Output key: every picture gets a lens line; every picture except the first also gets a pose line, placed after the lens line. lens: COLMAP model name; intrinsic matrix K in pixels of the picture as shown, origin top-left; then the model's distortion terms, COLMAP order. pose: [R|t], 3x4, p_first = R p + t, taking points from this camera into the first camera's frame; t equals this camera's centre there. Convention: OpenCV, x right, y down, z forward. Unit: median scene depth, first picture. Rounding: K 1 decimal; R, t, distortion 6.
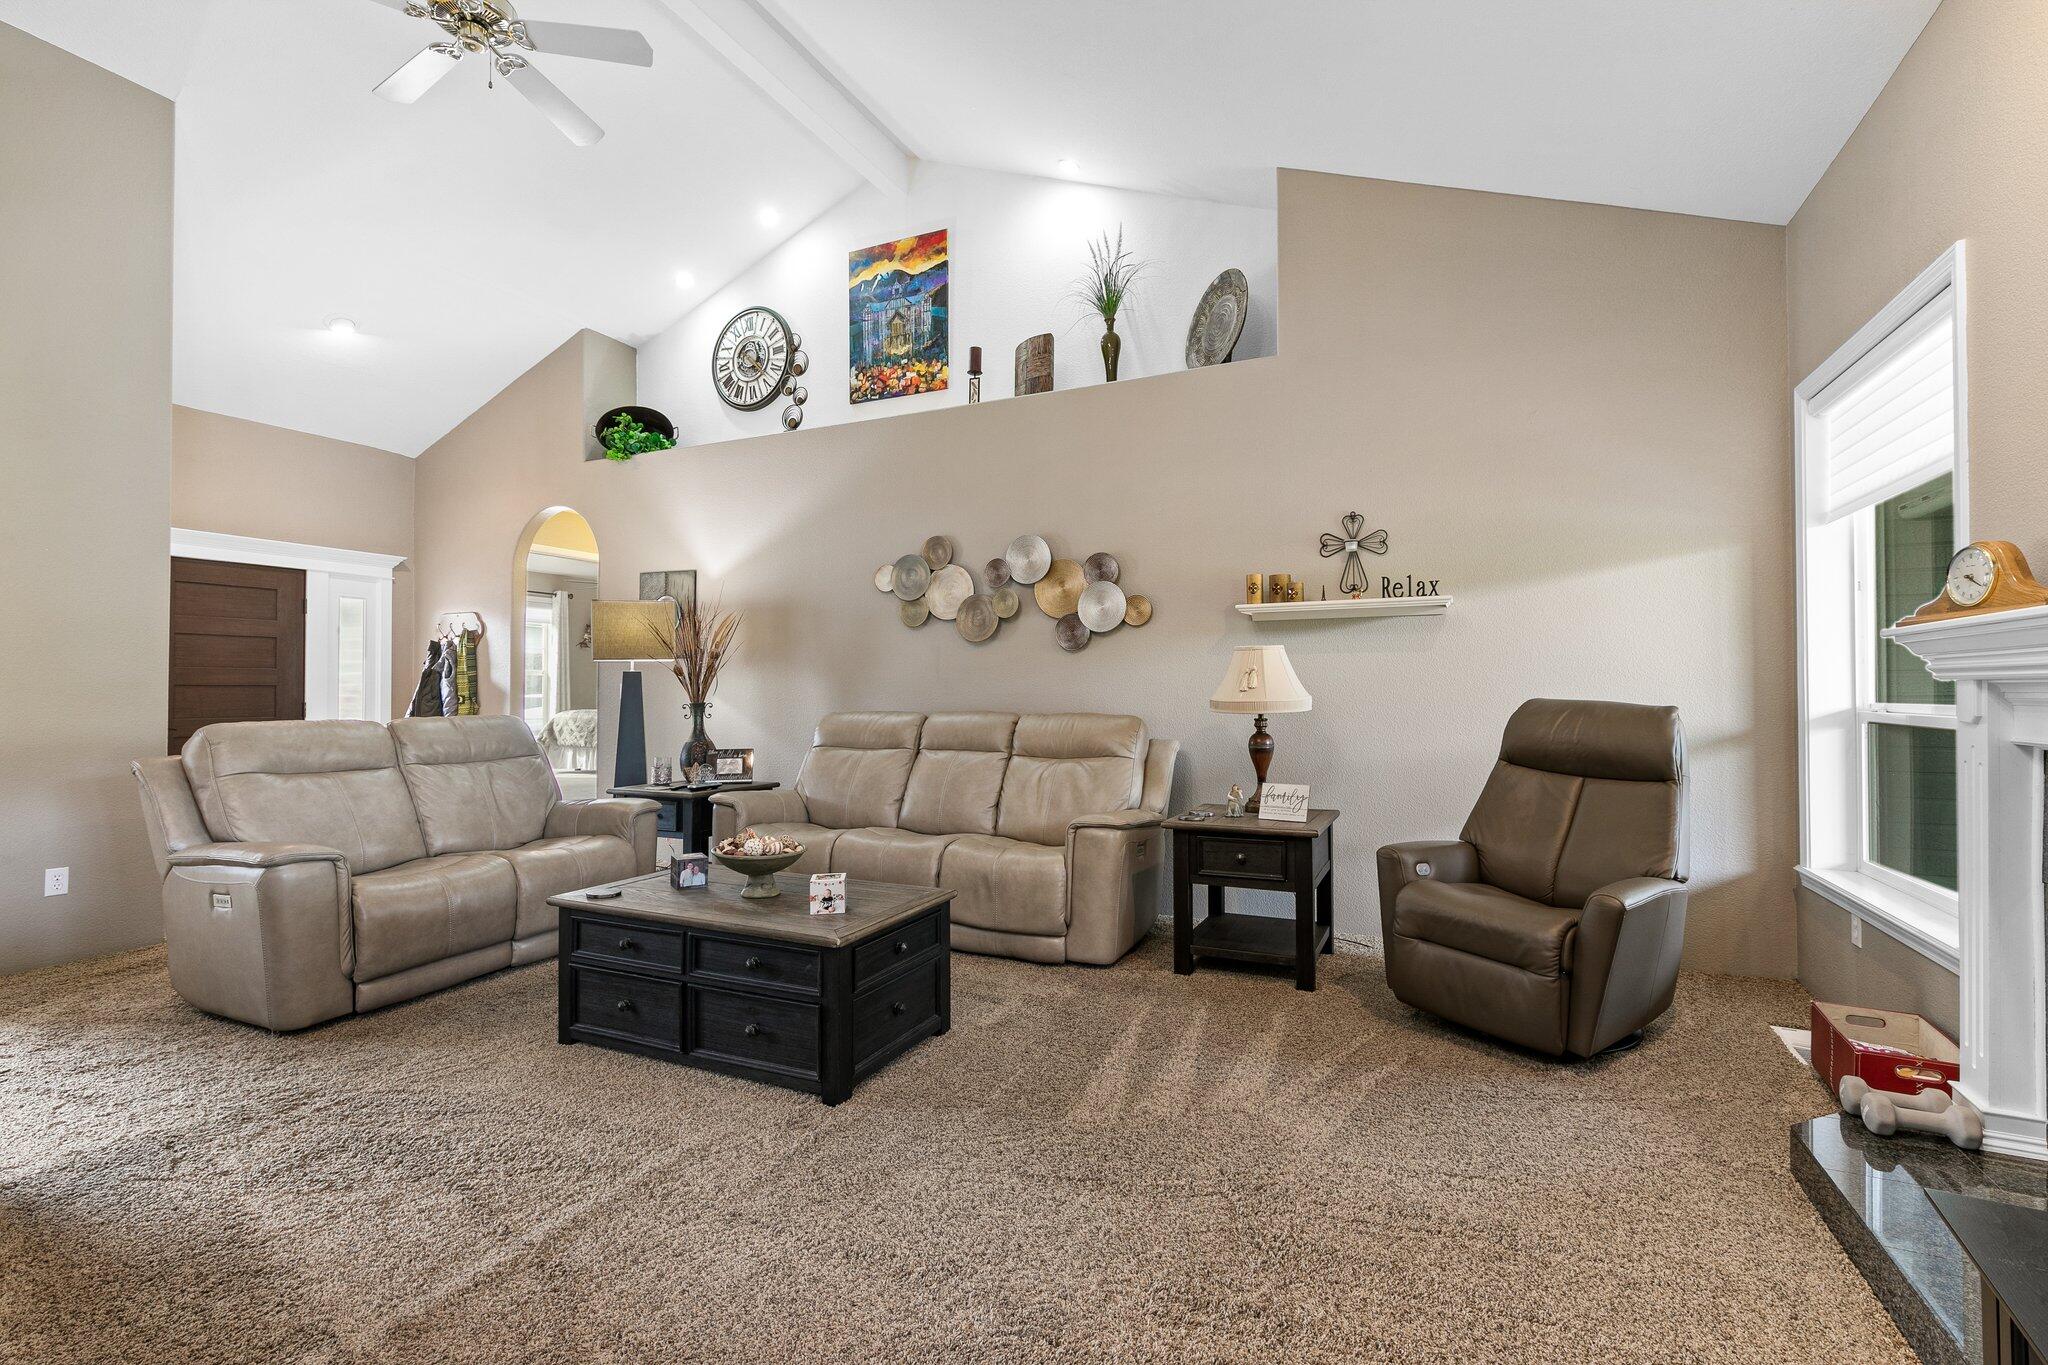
lens RADIAL K [[914.4, 0, 1021.8], [0, 914.4, 680.4], [0, 0, 1]] dist [0.004253, -0.000146]
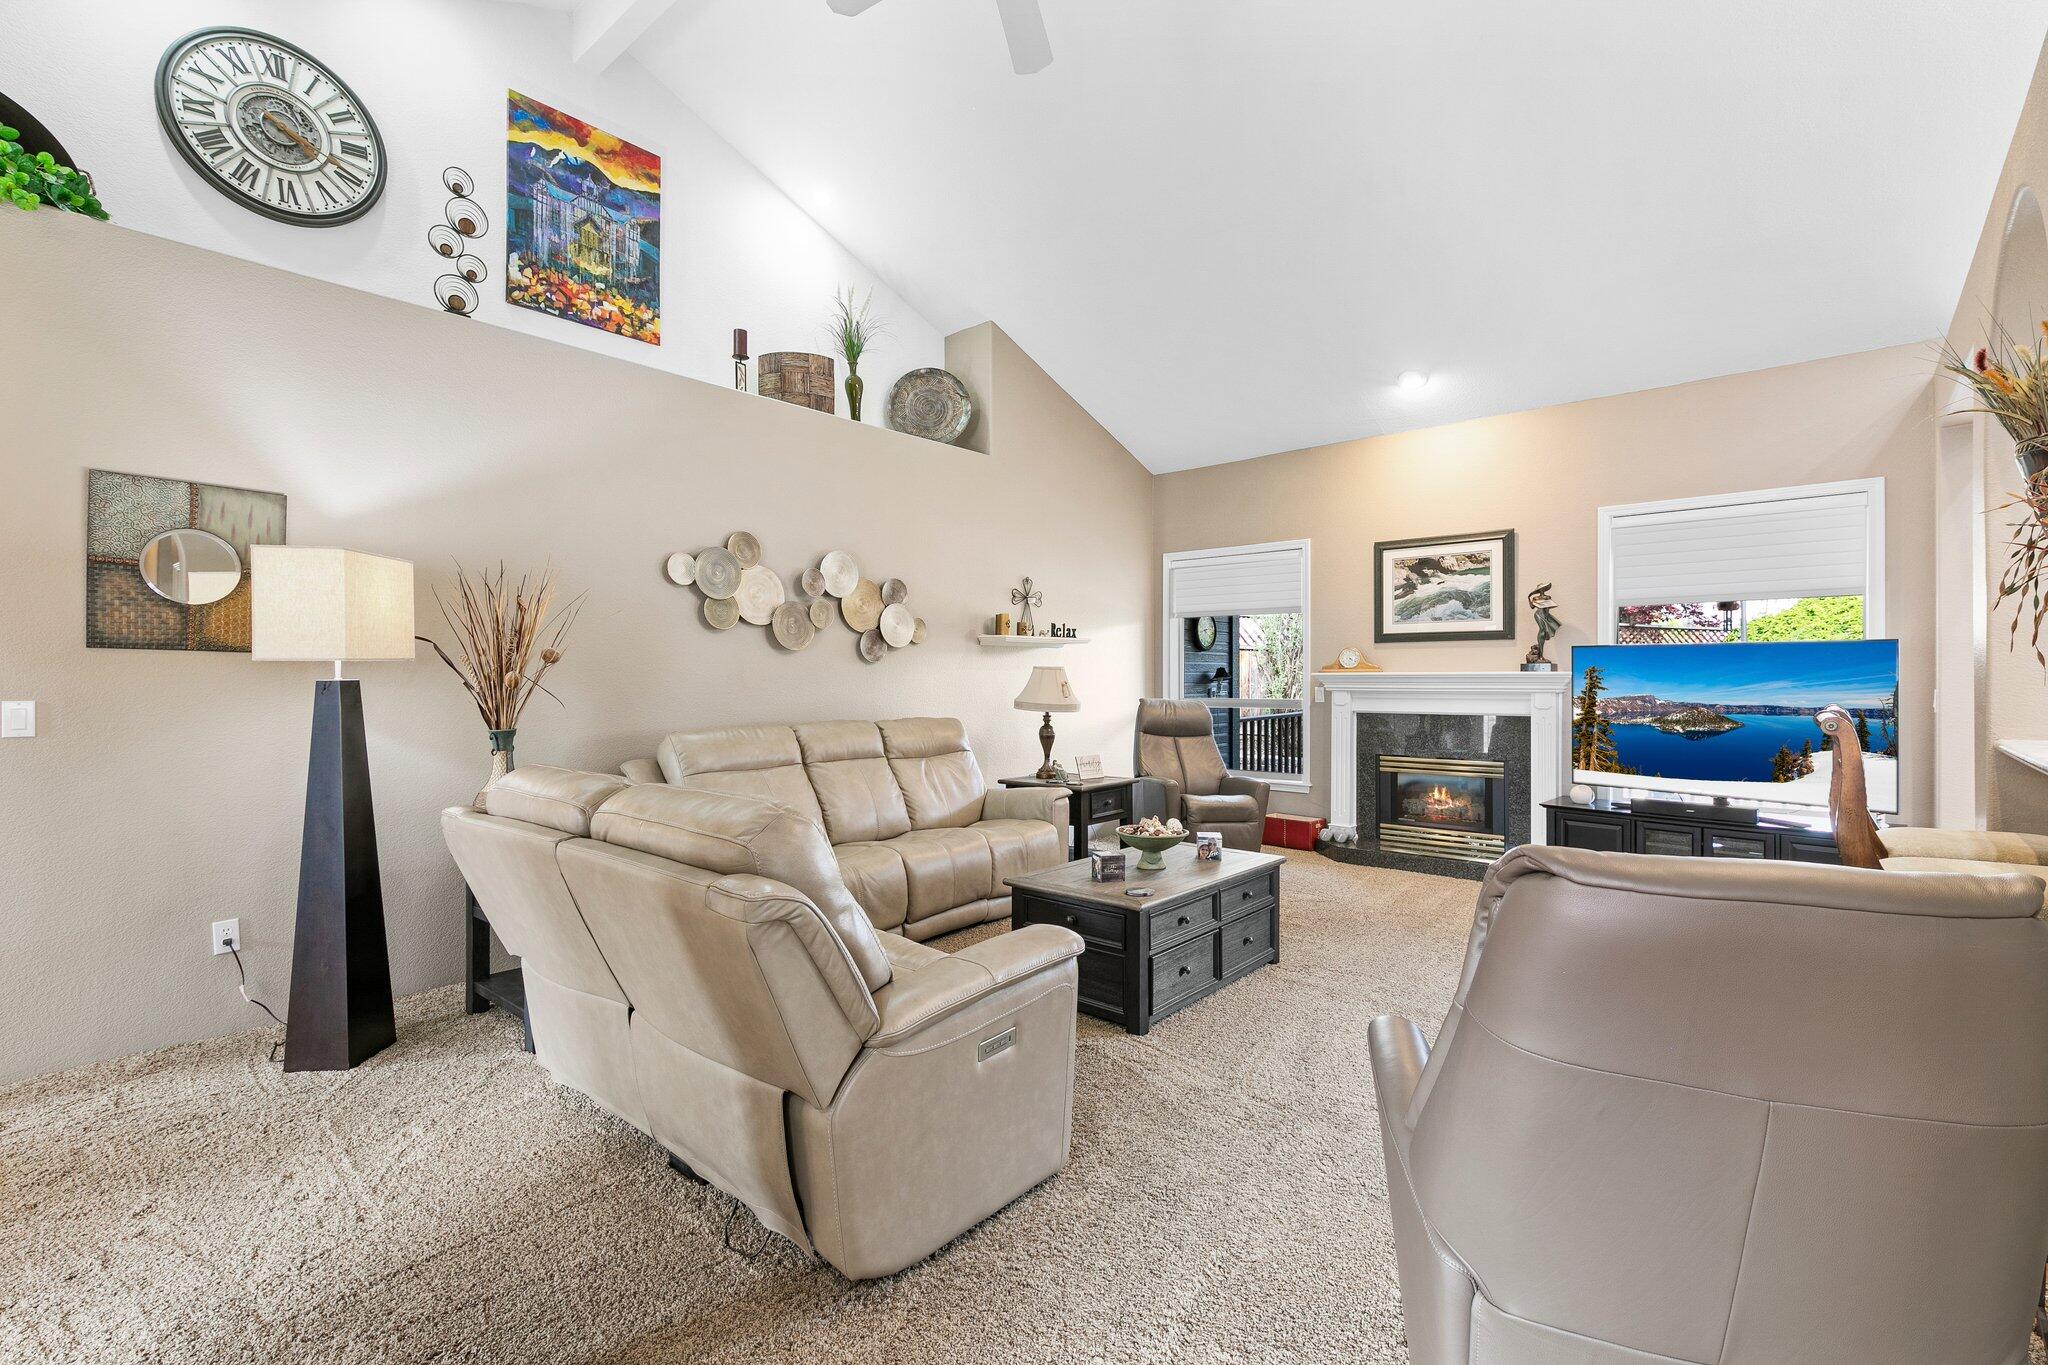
lens RADIAL K [[914.4, 0, 1049.8], [0, 914.4, 681.2], [0, 0, 1]] dist [0.004253, -0.000146]
pose [[0.259938, -0.004324, 0.965616, -0.792946], [-0.010784, 0.999915, 0.007381, -0.016807], [-0.965565, -0.012332, 0.259870, 0.414540]]
